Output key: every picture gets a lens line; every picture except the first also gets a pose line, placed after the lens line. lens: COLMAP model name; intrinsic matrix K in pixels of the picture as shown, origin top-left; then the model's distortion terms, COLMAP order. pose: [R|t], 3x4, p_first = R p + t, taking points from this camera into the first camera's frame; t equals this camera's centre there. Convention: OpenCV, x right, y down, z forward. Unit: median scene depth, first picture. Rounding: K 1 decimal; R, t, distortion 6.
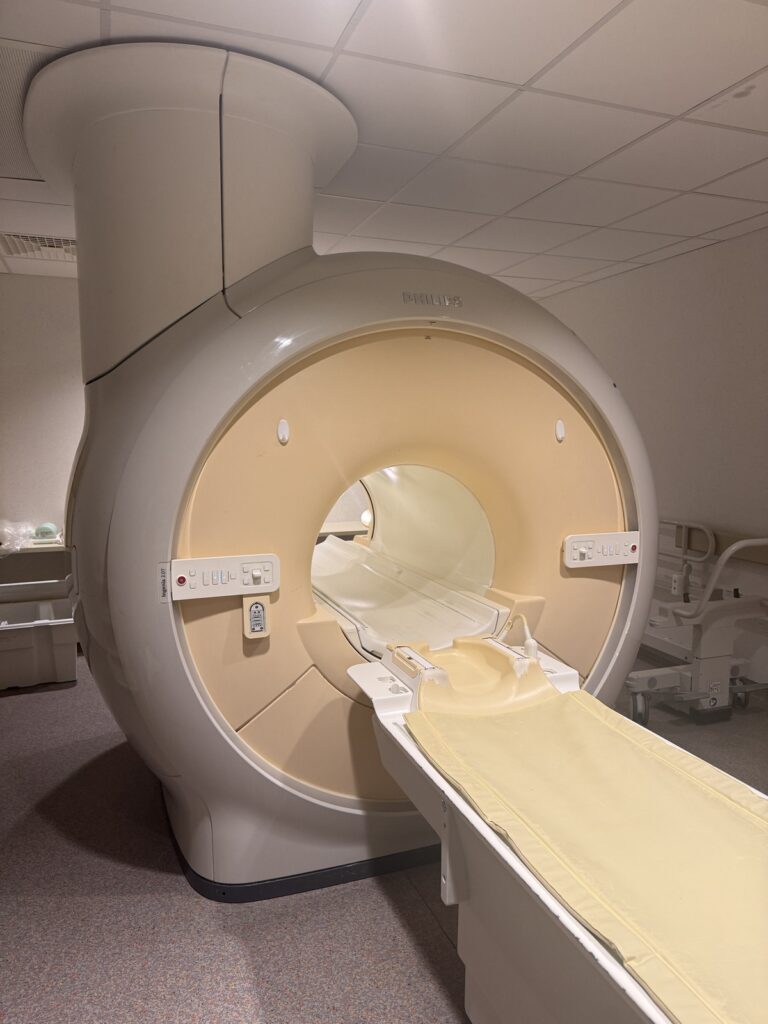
lens RADIAL K [[719.0, 0, 384.0], [0, 719.0, 512.0], [0, 0, 1]] dist [-0.001666, -0.007903]
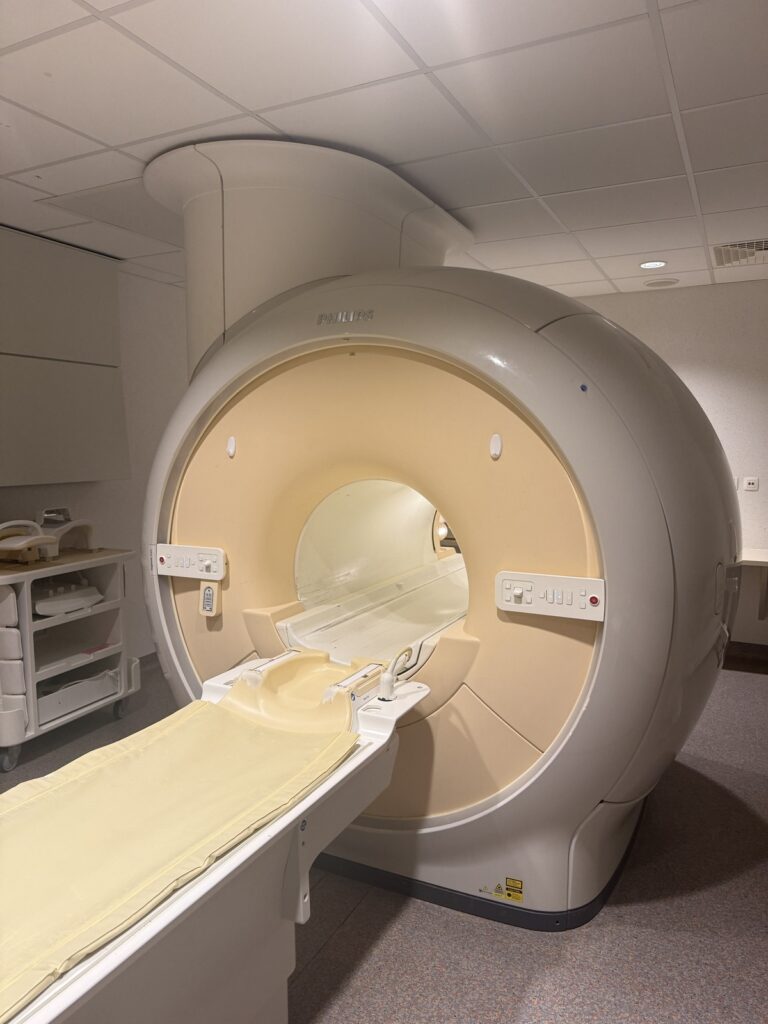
lens RADIAL K [[717.5, 0, 382.8], [0, 717.5, 509.8], [0, 0, 1]] dist [0.003773, -0.017022]
pose [[0.679037, 0.070267, -0.730733, 0.878117], [-0.077629, 0.996700, 0.023704, -0.054463], [0.729988, 0.040630, 0.682252, 0.370551]]
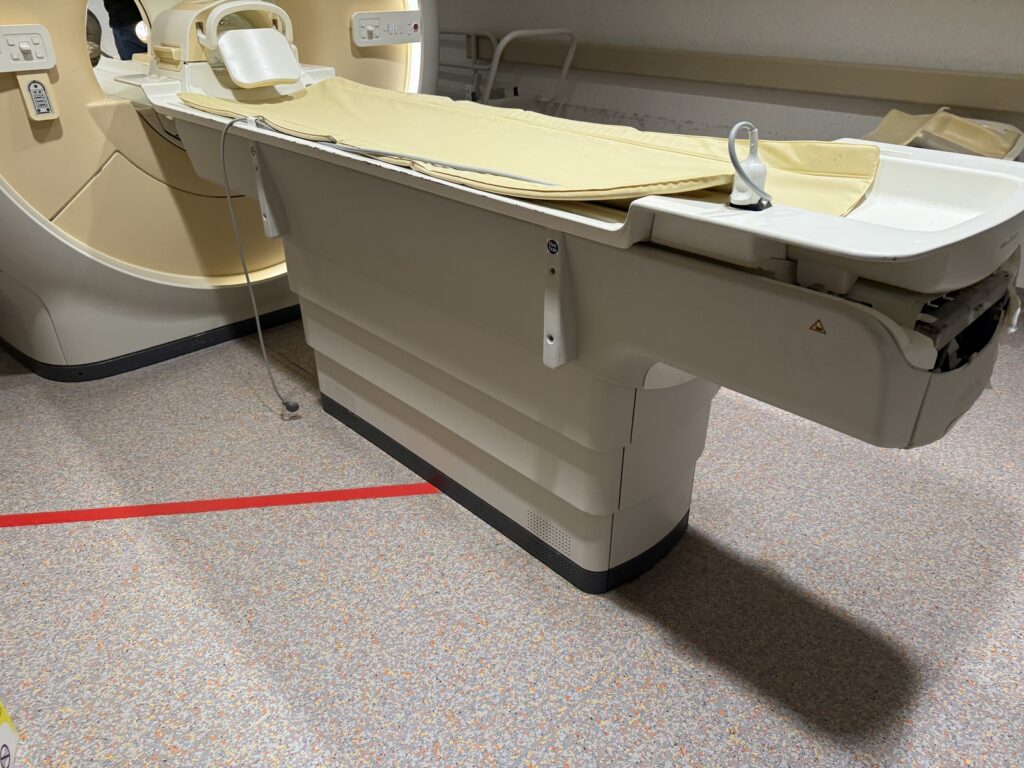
lens RADIAL K [[719.0, 0, 512.0], [0, 719.0, 384.0], [0, 0, 1]] dist [-0.001666, -0.007903]
pose [[0.913297, -0.196064, 0.356999, -0.016023], [0.039996, 0.915447, 0.400445, 0.135204], [-0.405327, -0.351447, 0.843917, -0.192319]]
